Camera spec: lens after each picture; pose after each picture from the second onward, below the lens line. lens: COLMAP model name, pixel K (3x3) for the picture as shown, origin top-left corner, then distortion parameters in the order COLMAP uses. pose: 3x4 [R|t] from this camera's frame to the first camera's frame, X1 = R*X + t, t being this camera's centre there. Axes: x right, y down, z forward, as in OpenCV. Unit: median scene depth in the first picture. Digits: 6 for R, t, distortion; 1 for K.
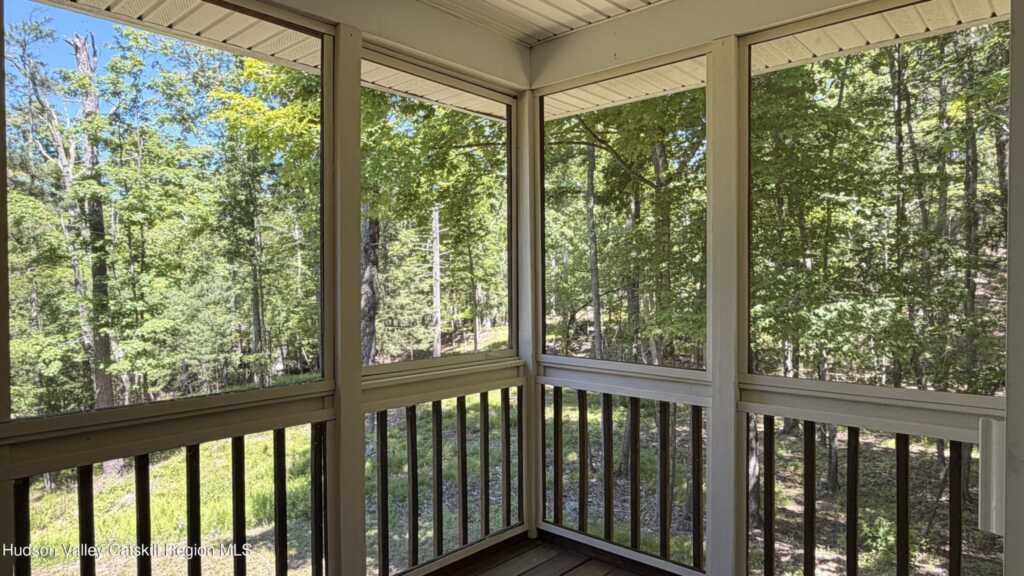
lens RADIAL K [[635.2, 0, 512.0], [0, 635.2, 288.0], [0, 0, 1]] dist [0.000694, 0.000152]
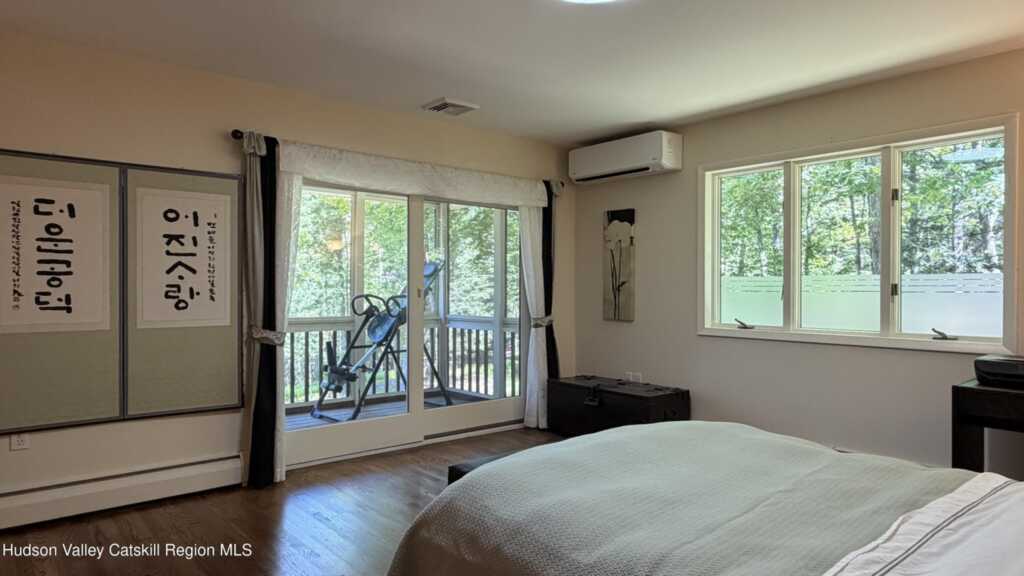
lens RADIAL K [[635.2, 0, 512.0], [0, 635.2, 288.0], [0, 0, 1]] dist [0.000694, 0.000152]
pose [[0.991182, 0.009372, -0.132179, 0.066614], [-0.012013, 0.999744, -0.019193, 0.006896], [0.131965, 0.020611, 0.991040, -0.131876]]
